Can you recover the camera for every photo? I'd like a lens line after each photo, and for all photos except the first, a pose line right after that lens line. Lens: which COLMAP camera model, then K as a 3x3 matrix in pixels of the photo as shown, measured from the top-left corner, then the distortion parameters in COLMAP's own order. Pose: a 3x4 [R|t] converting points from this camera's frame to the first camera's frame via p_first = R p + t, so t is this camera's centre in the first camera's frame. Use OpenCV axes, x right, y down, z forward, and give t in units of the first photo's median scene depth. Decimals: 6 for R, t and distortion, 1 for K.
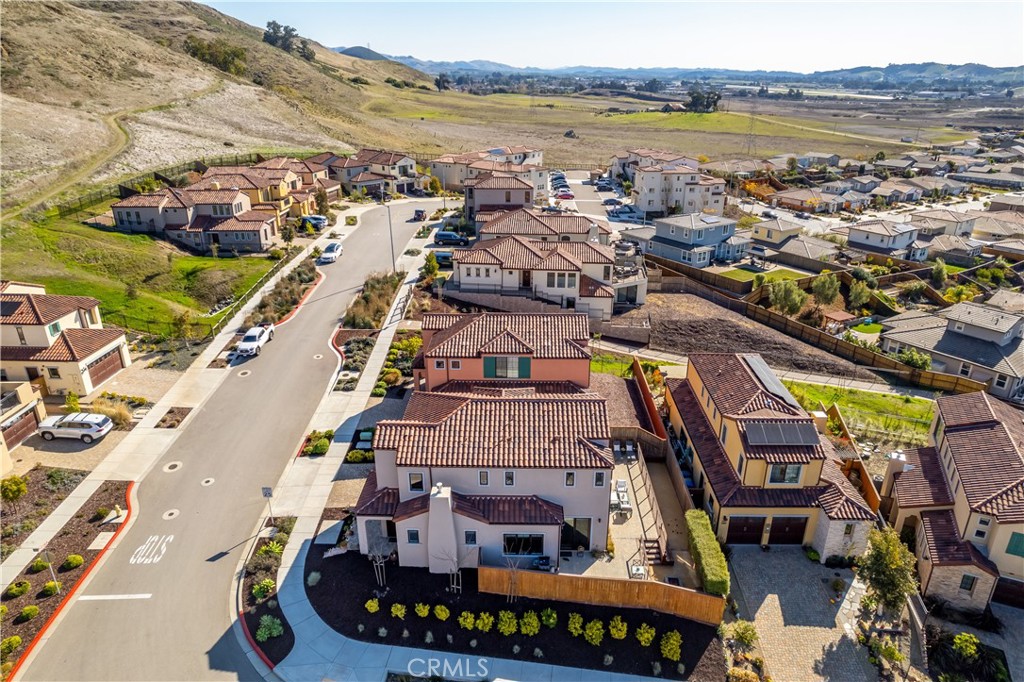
lens RADIAL K [[653.1, 0, 513.6], [0, 653.1, 344.4], [0, 0, 1]] dist [-0.071476, 0.063648]
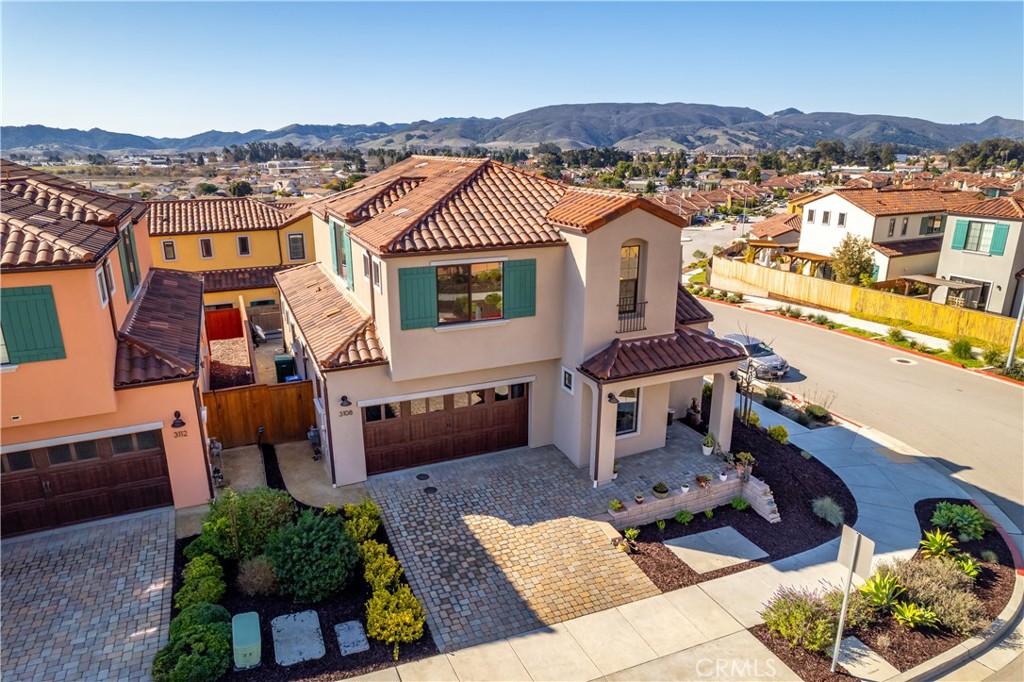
lens RADIAL K [[653.1, 0, 513.6], [0, 653.1, 344.4], [0, 0, 1]] dist [-0.071476, 0.063648]
pose [[-0.434699, -0.263413, 0.861191, -0.284247], [0.345651, 0.834228, 0.429639, -0.003201], [-0.831602, 0.484435, -0.271589, 0.621446]]
